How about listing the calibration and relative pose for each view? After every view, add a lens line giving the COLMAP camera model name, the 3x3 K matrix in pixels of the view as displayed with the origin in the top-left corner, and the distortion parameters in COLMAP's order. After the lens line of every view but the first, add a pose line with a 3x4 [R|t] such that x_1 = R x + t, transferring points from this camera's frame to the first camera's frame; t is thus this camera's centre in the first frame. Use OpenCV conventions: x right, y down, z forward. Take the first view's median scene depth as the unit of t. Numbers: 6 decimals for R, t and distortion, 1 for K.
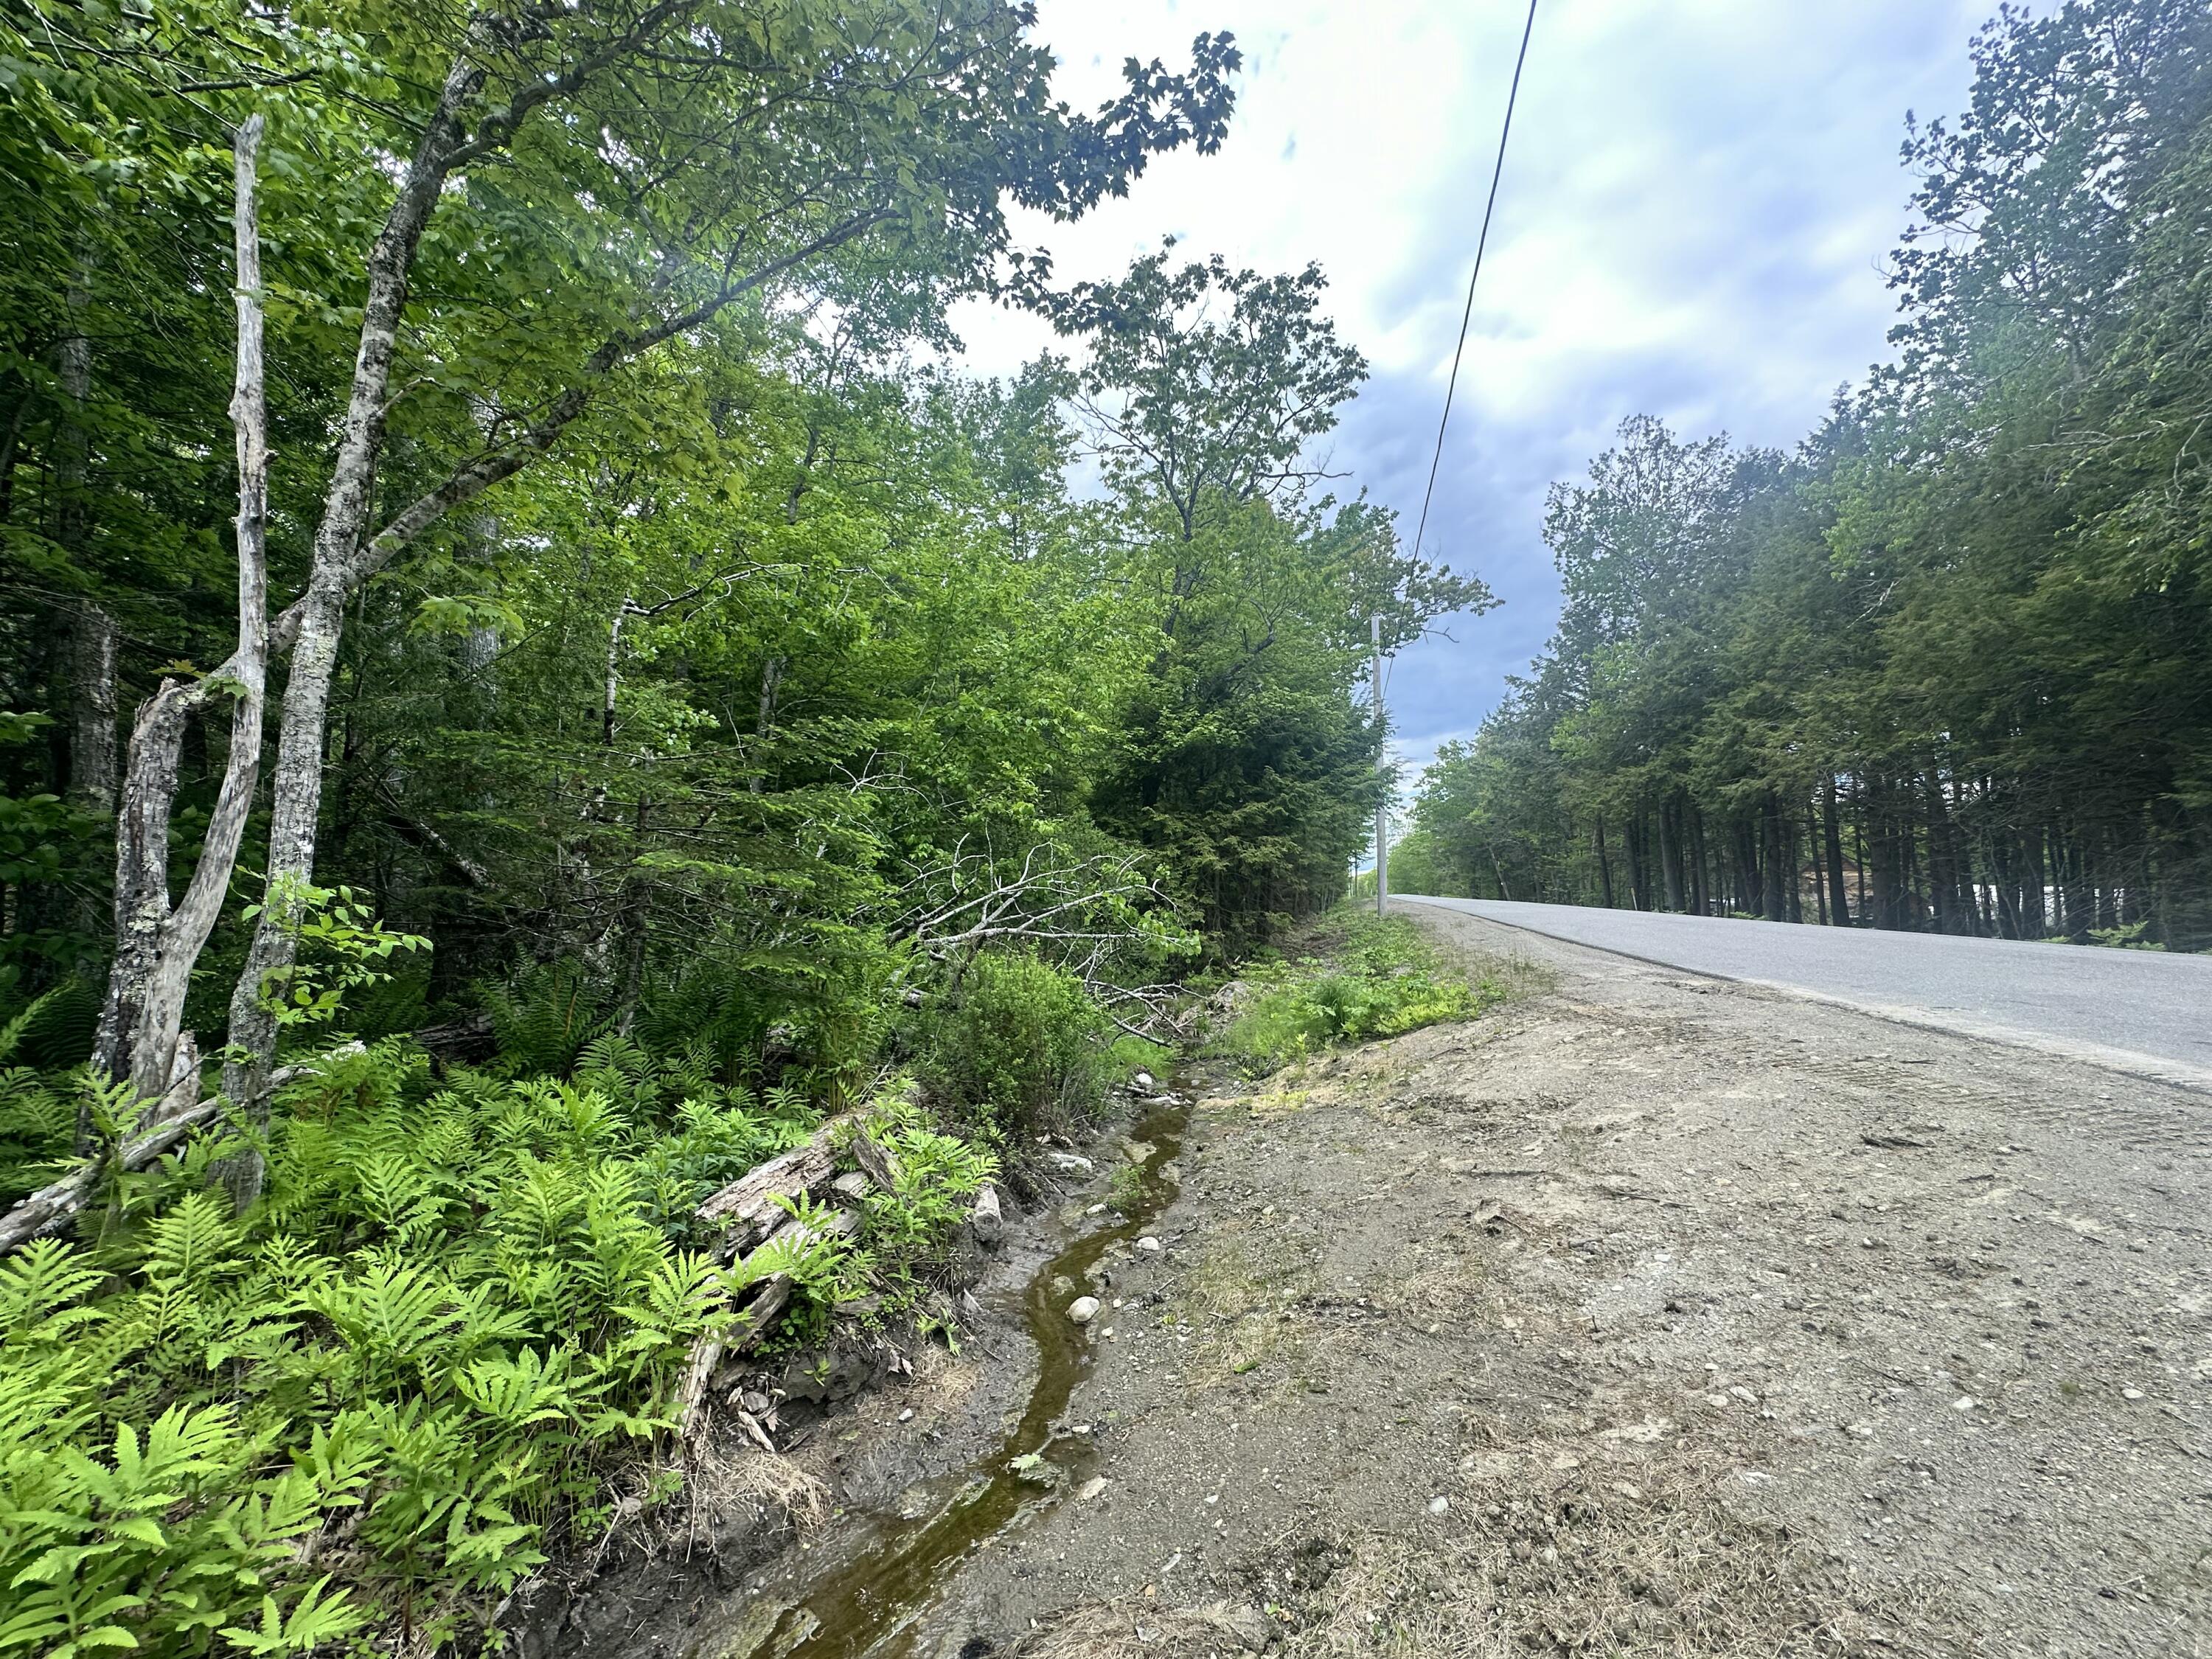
lens RADIAL K [[845.1, 0, 1114.5], [0, 845.1, 827.0], [0, 0, 1]] dist [0.000483, 0.000168]
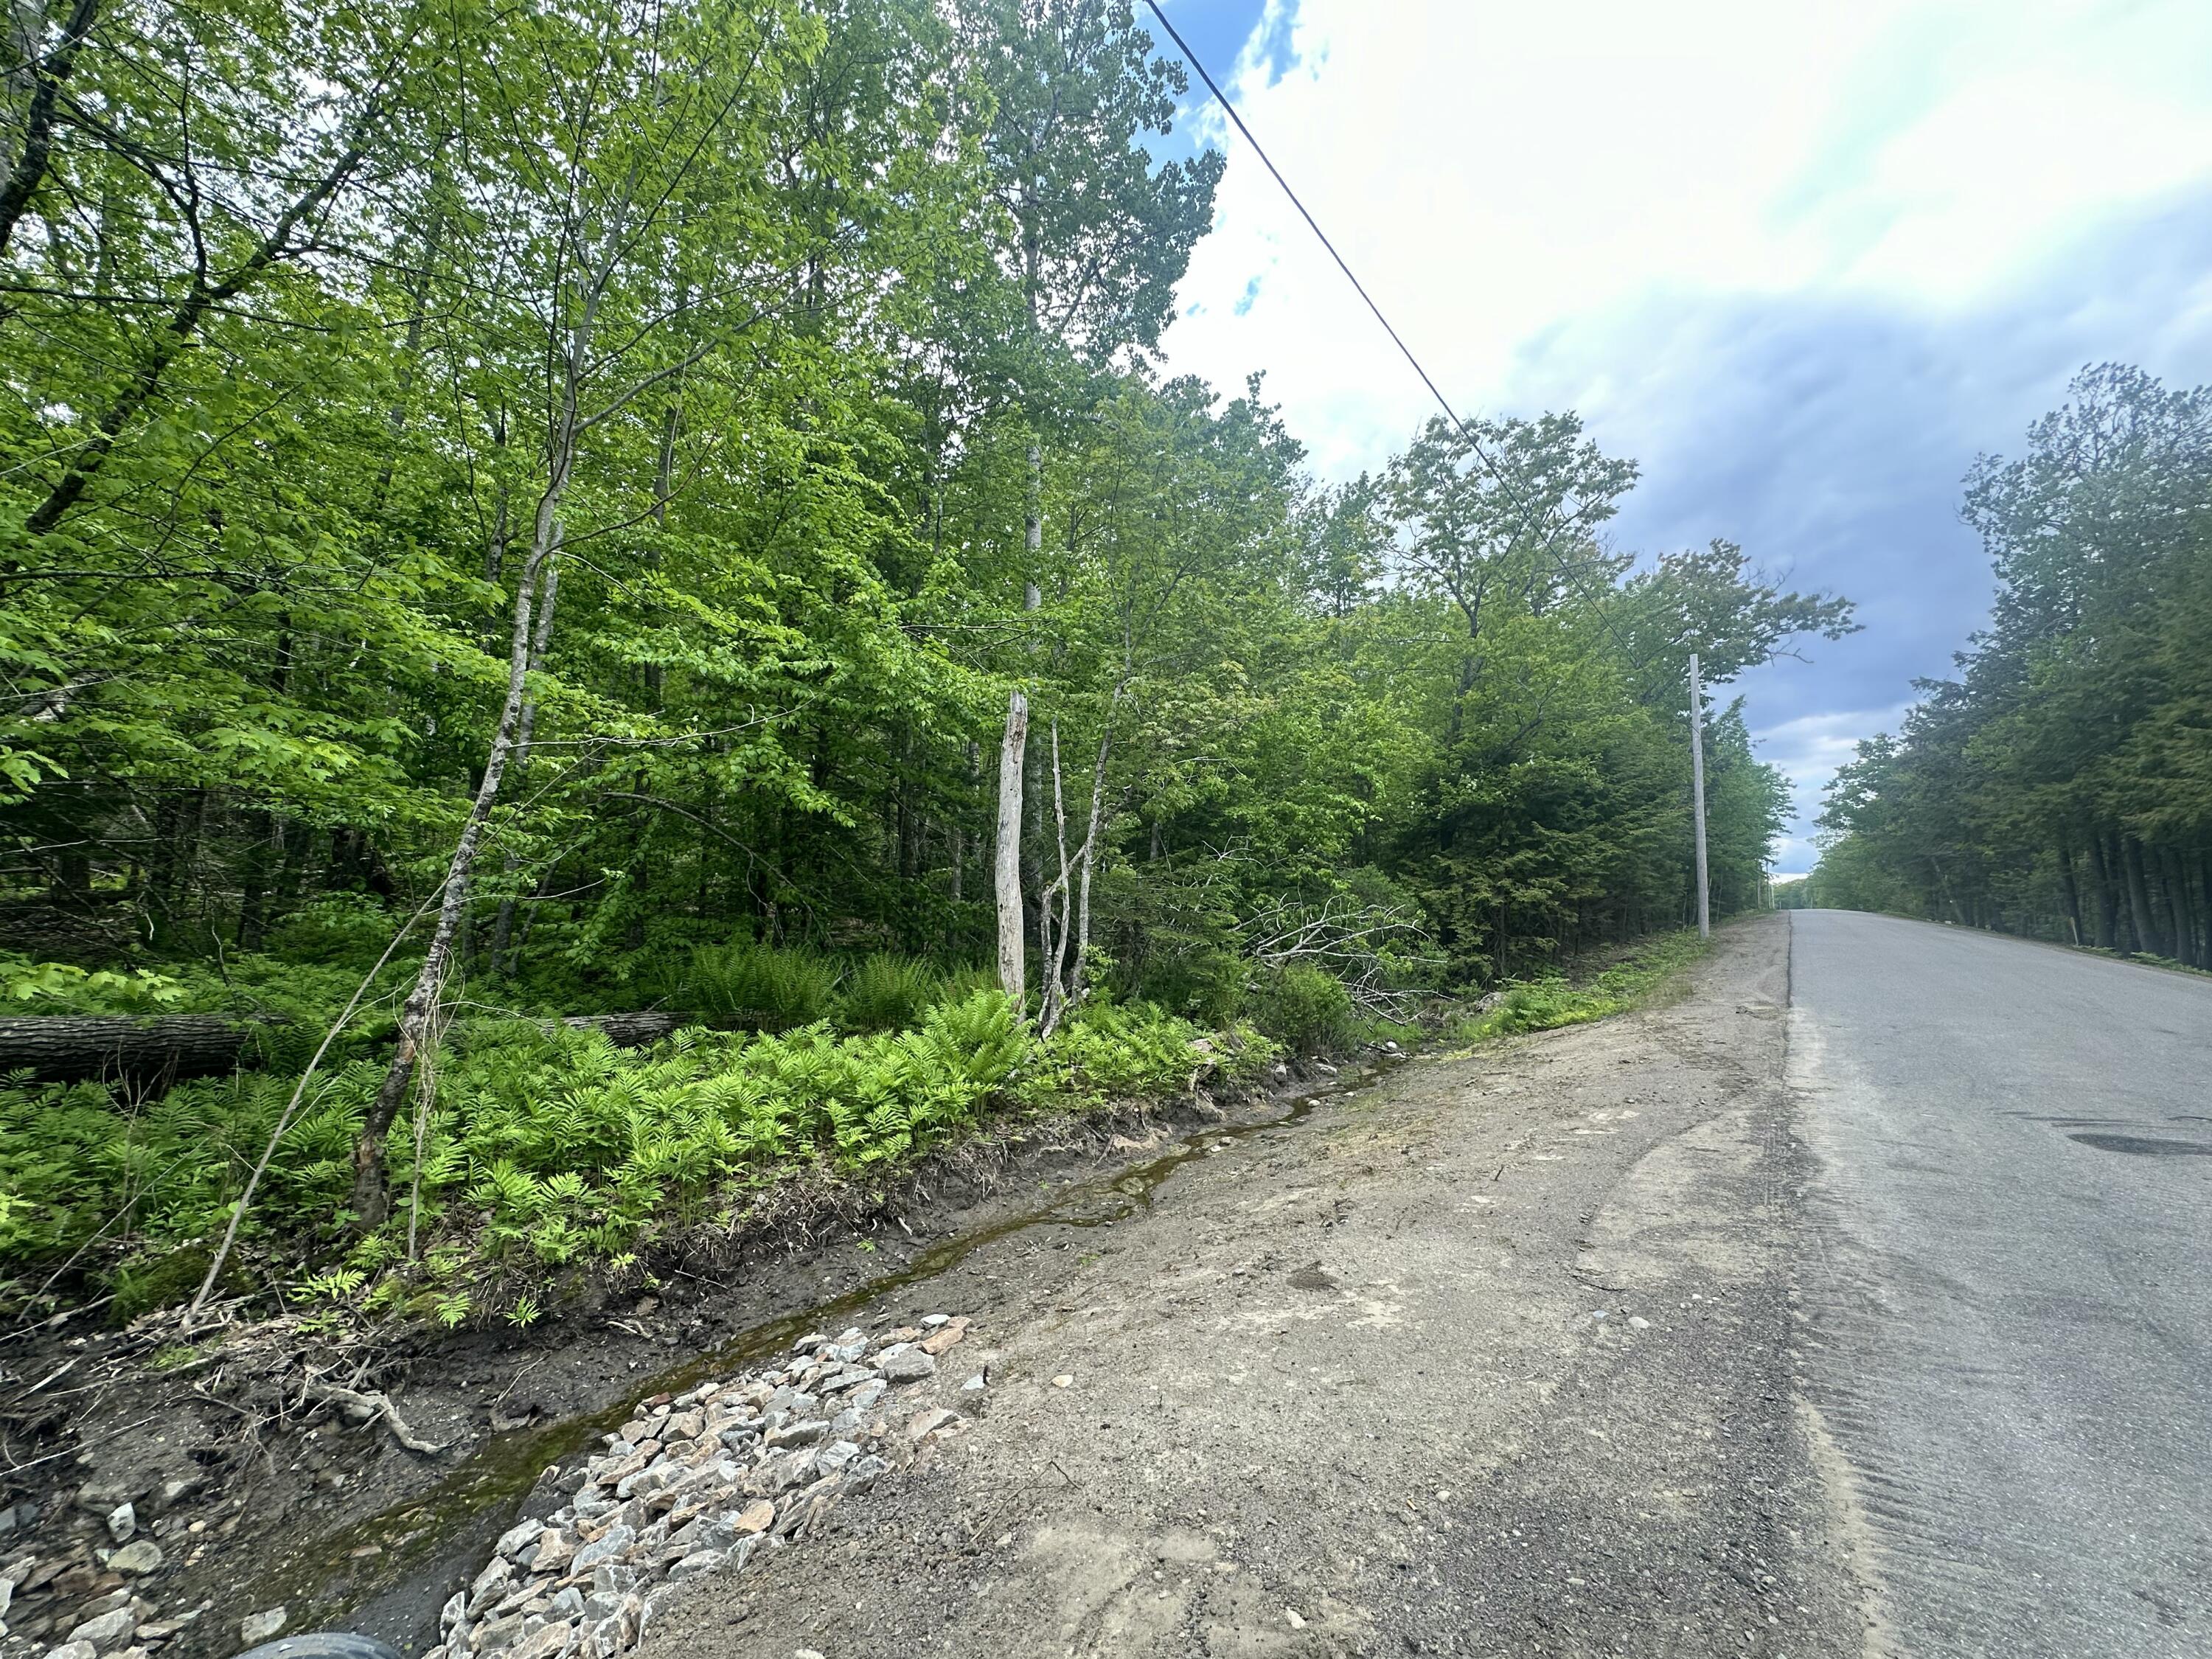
lens RADIAL K [[845.1, 0, 1114.5], [0, 845.1, 827.0], [0, 0, 1]] dist [0.000483, 0.000168]
pose [[0.917549, -0.016319, -0.397288, 0.106037], [0.016490, 0.999860, -0.002986, -0.071738], [0.397281, -0.003812, 0.917689, -0.393049]]
